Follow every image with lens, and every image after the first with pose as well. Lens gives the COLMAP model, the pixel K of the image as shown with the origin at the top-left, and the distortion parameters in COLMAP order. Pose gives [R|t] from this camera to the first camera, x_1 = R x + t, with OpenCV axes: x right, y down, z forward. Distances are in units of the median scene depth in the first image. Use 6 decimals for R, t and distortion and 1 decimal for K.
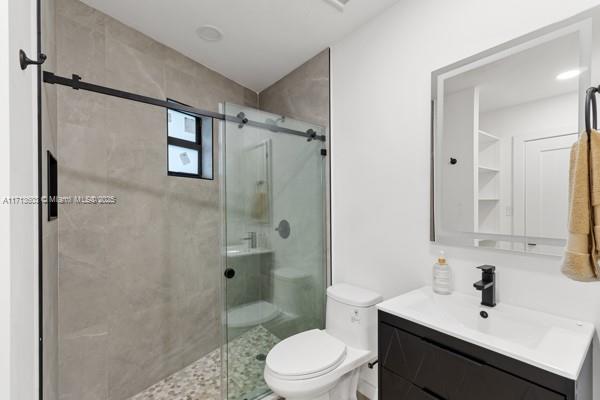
lens RADIAL K [[259.2, 0, 300.4], [0, 259.2, 207.7], [0, 0, 1]] dist [0.001794, 0.000290]
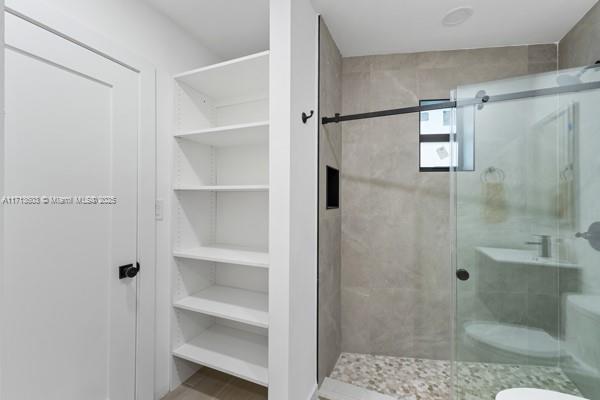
lens RADIAL K [[252.1, 0, 300.0], [0, 252.1, 200.0], [0, 0, 1]] dist [0.000199, 0.000187]
pose [[0.463528, 0.002490, -0.886079, 0.189267], [-0.007100, 0.999974, -0.000904, -0.001782], [0.886054, 0.006710, 0.463533, 0.073385]]
